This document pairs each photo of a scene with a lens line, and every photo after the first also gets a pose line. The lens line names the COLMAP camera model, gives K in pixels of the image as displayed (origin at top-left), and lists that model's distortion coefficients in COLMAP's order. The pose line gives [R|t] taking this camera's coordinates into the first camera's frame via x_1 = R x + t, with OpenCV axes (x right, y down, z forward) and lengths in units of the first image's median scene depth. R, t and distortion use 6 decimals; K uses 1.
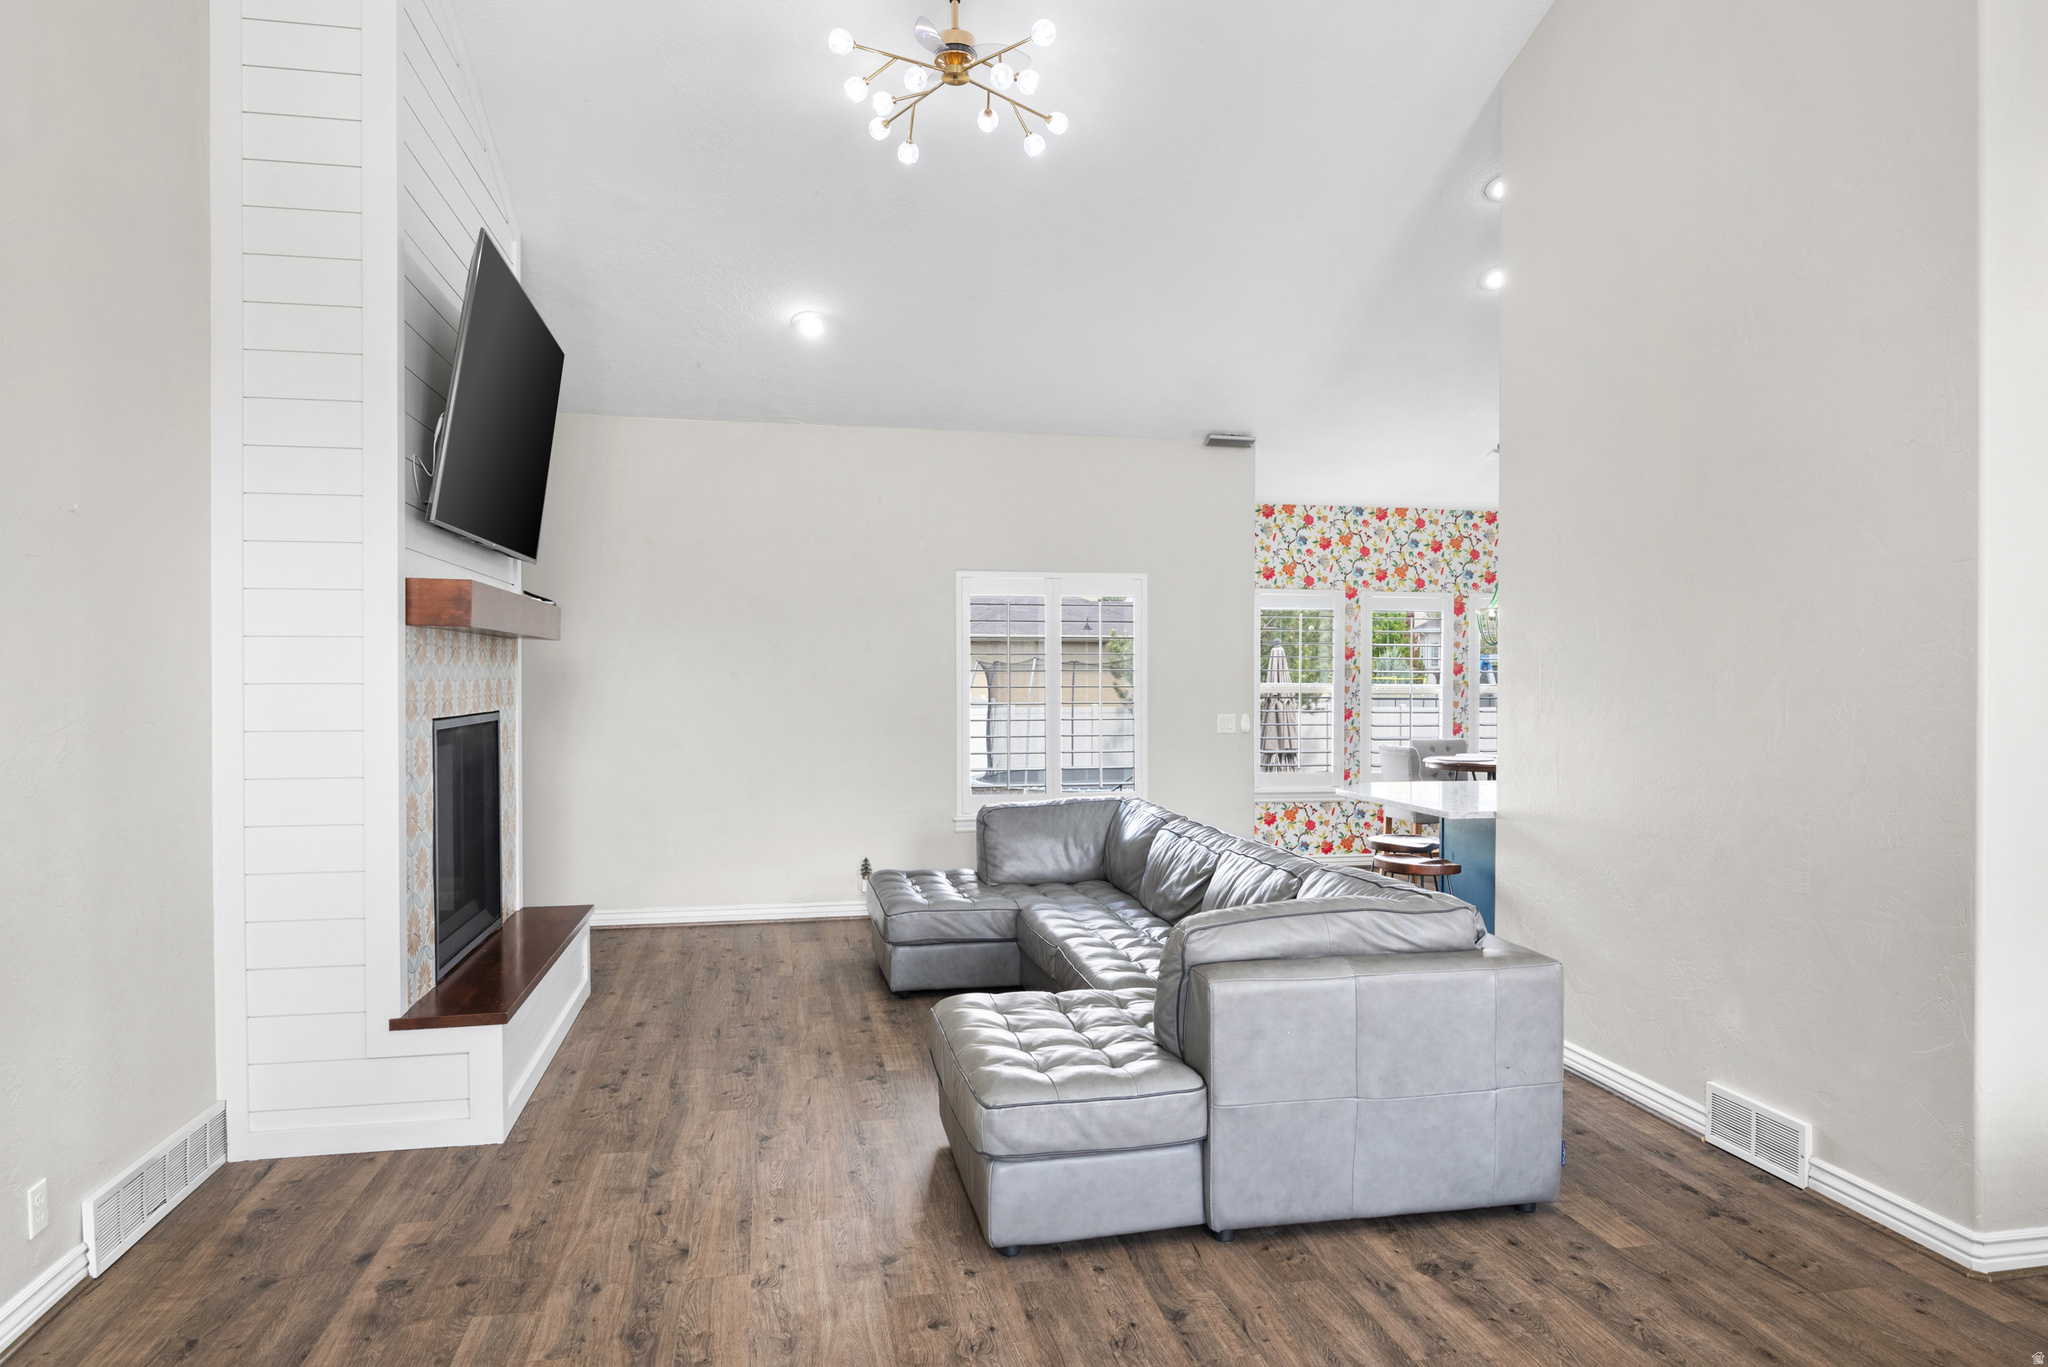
lens RADIAL K [[1273.0, 0, 1024.0], [0, 1273.0, 683.5], [0, 0, 1]] dist [-0.002835, 0.000162]
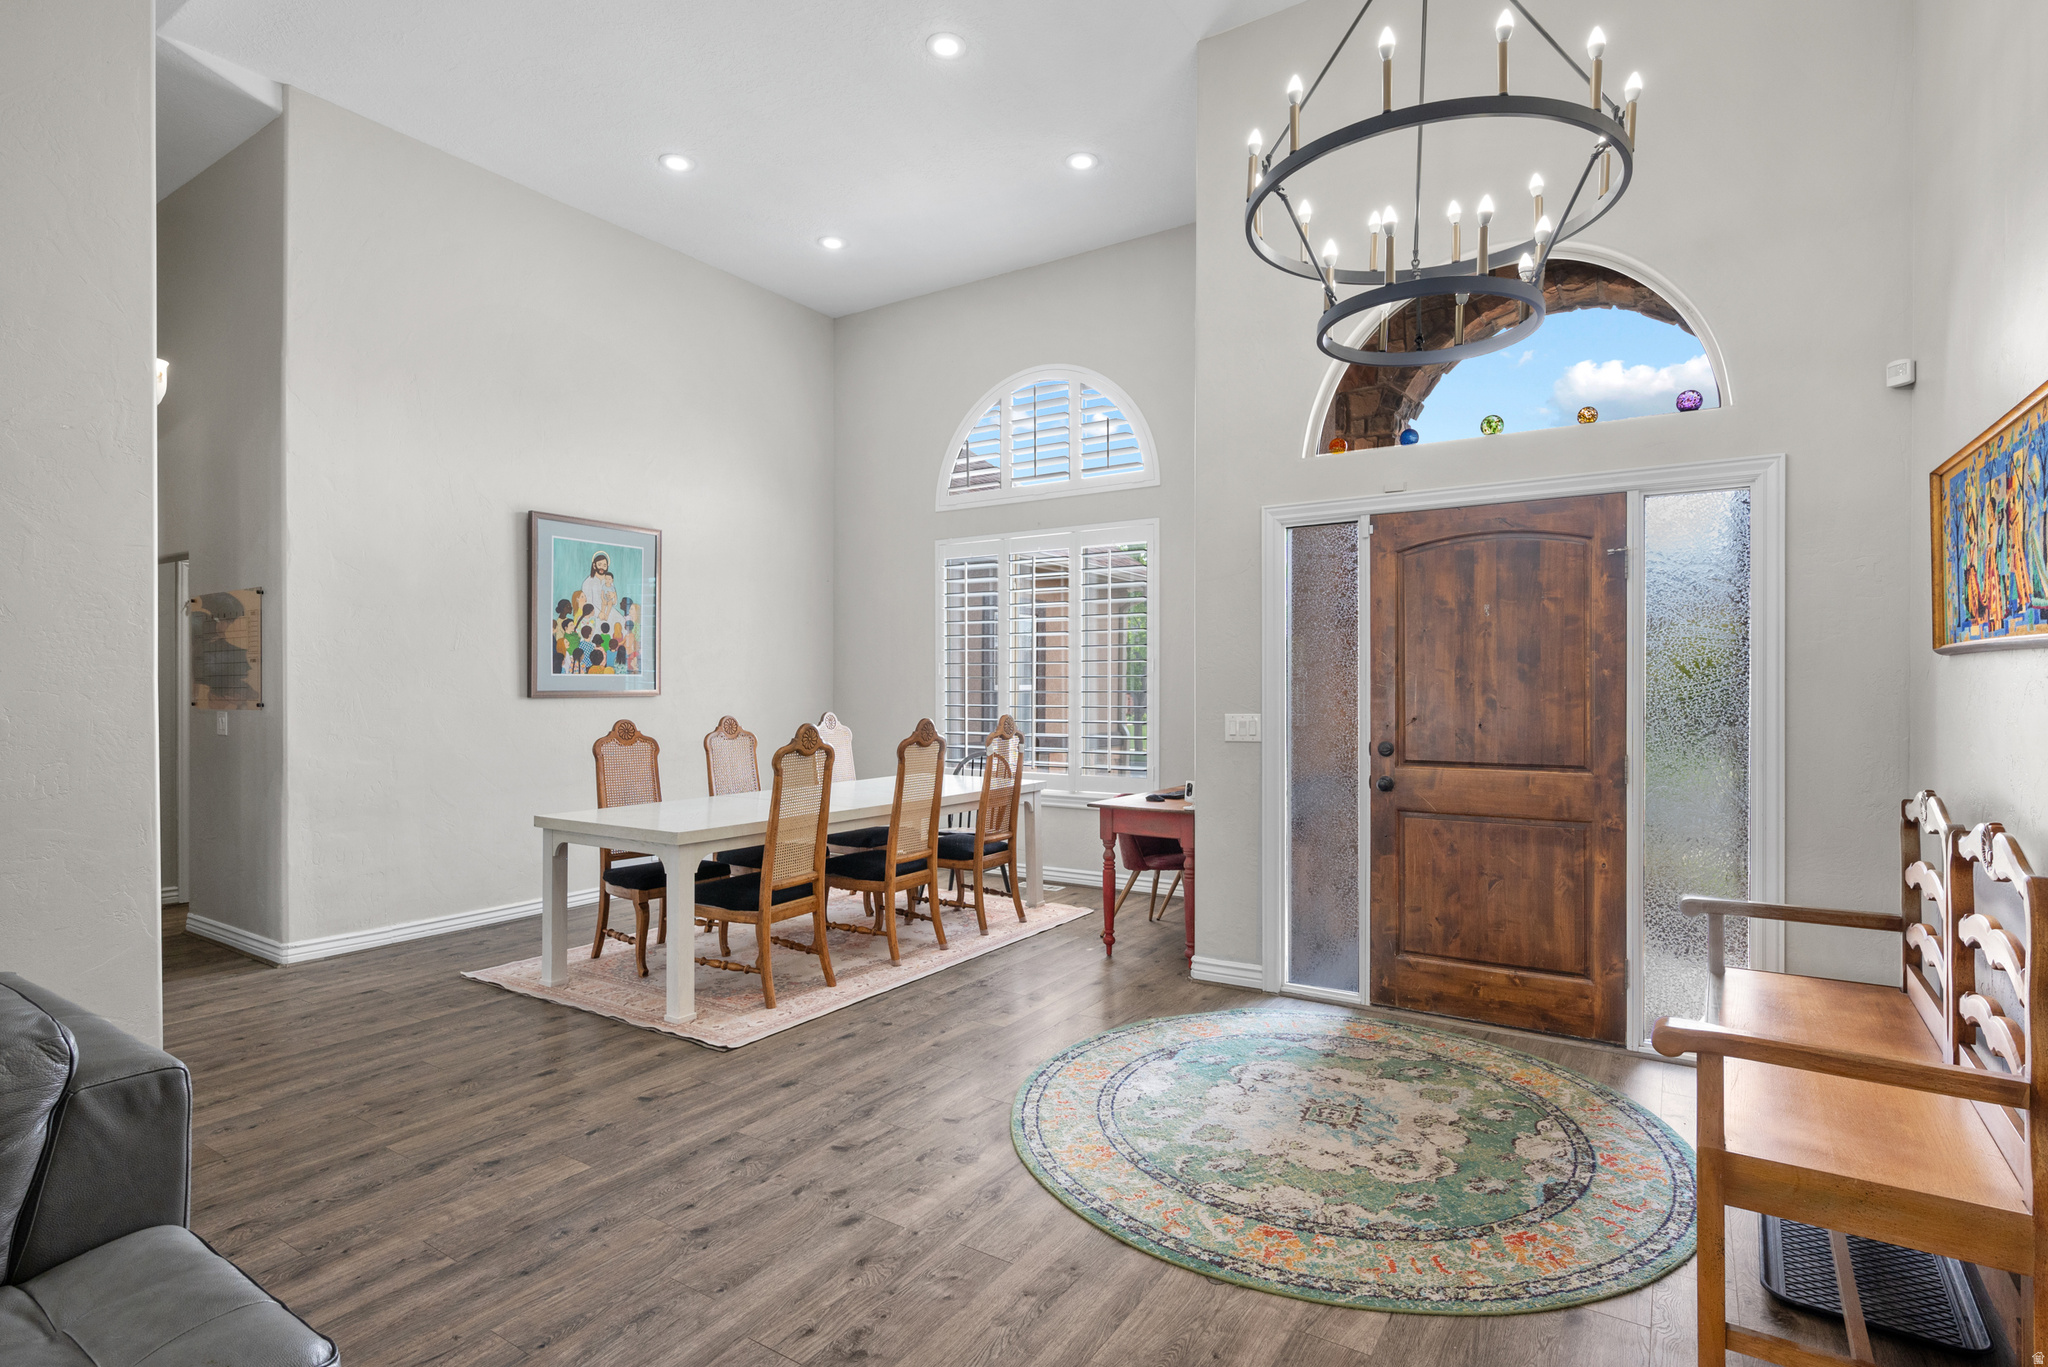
lens RADIAL K [[1012.3, 0, 1040.5], [0, 1012.3, 688.2], [0, 0, 1]] dist [0.001552, 0.000112]
pose [[-0.721089, -0.000418, 0.692843, -0.447780], [0.005490, 0.999965, 0.006318, 0.030218], [-0.692821, 0.008360, -0.721061, 0.882240]]
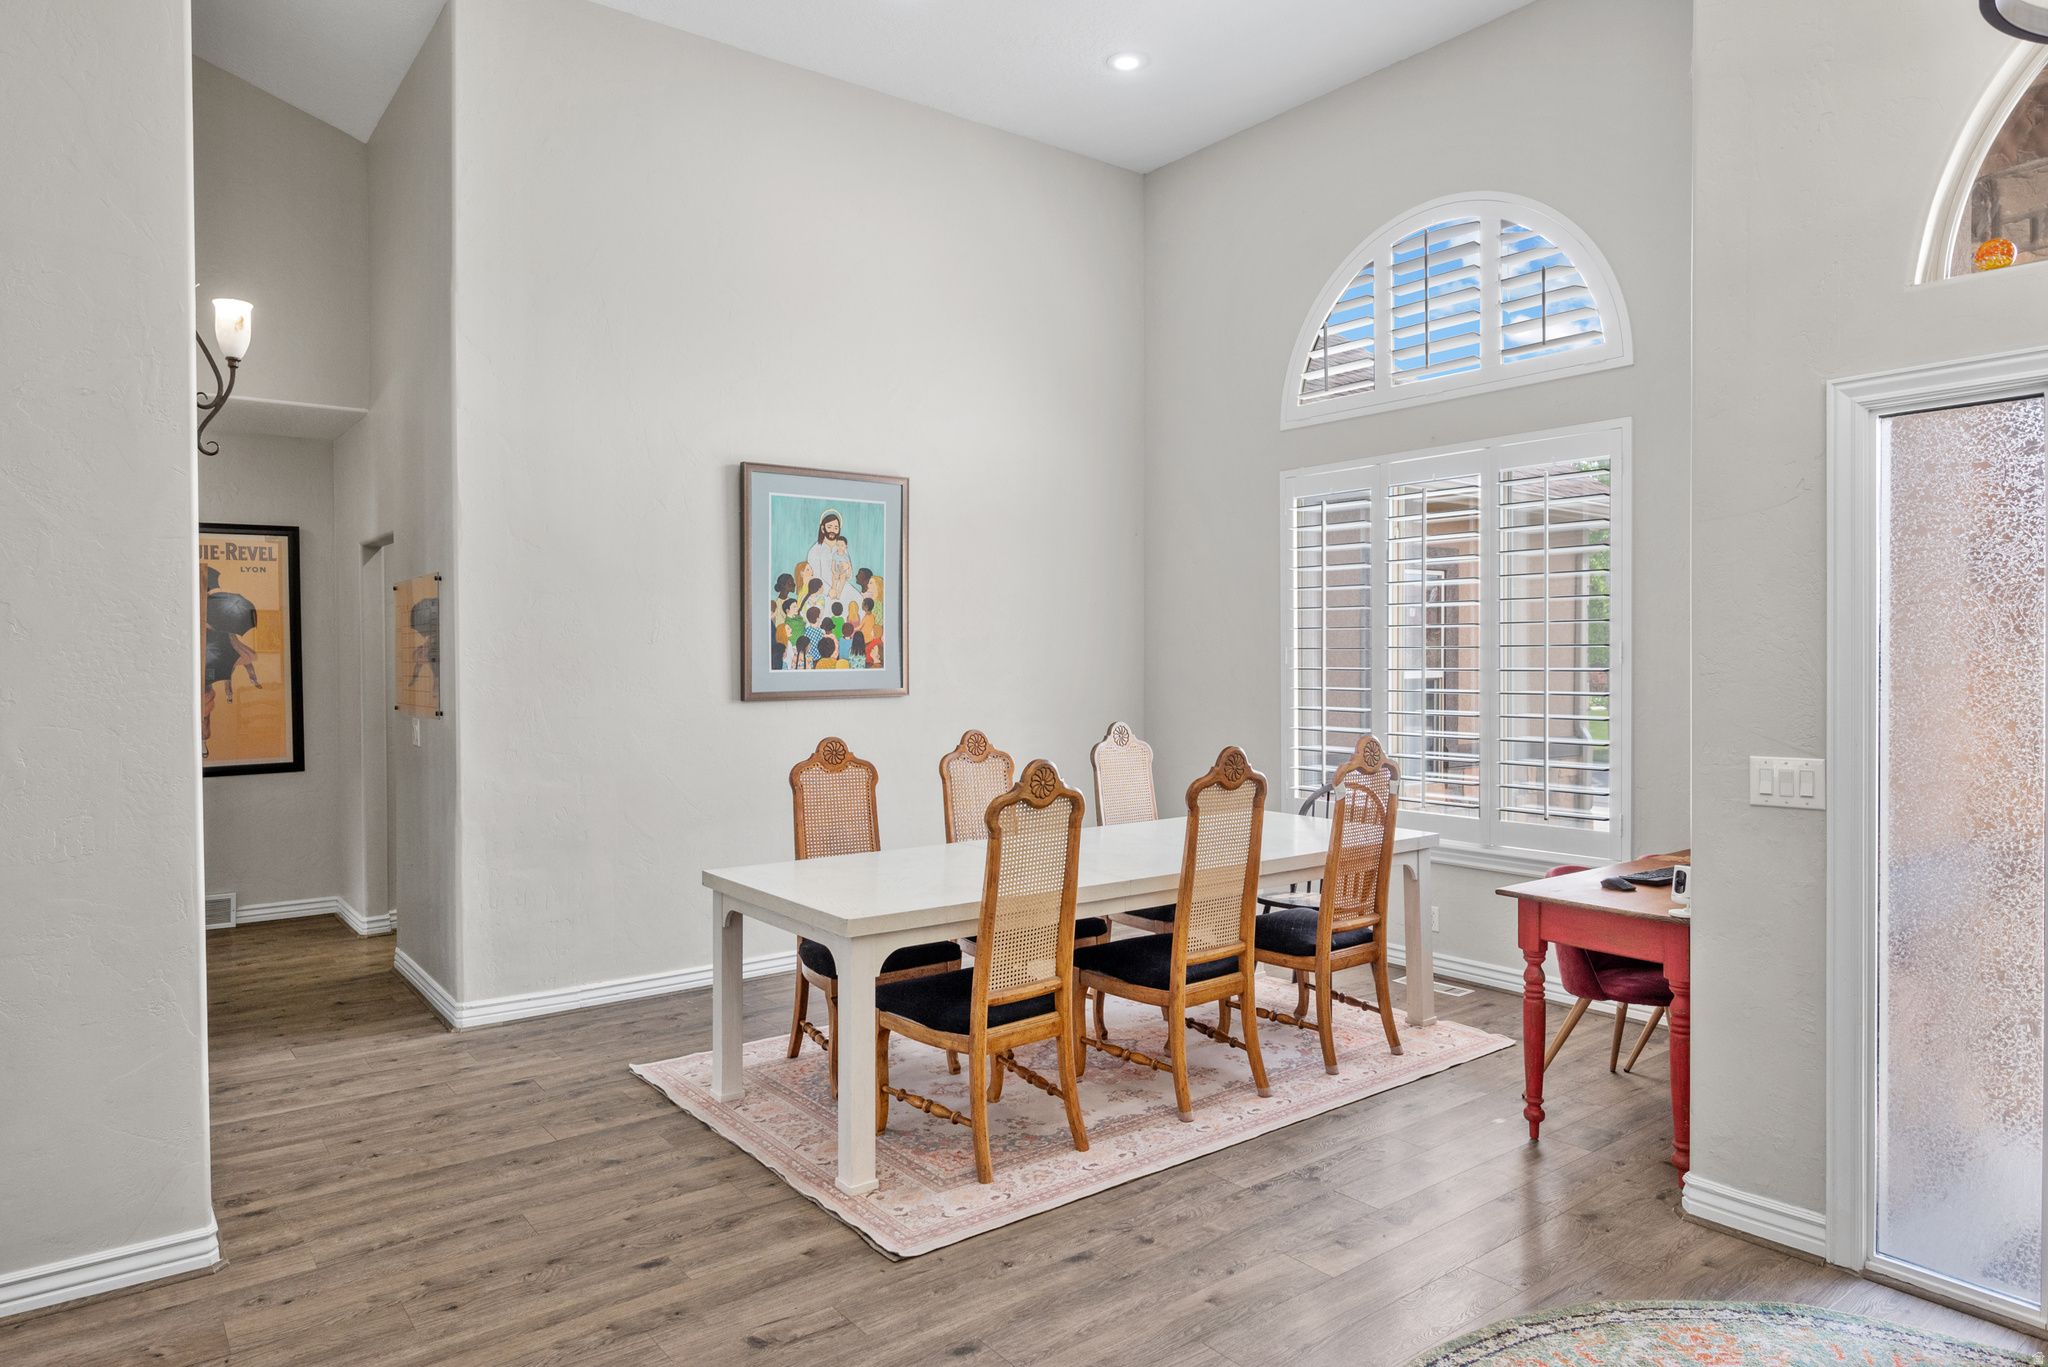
lens RADIAL K [[1248.0, 0, 1030.8], [0, 1248.0, 669.2], [0, 0, 1]] dist [-0.001654, 0.000353]
pose [[-0.445828, -0.008062, 0.895083, -0.310088], [0.010798, 0.999838, 0.014384, -0.004206], [-0.895054, 0.016078, -0.445668, 0.674110]]
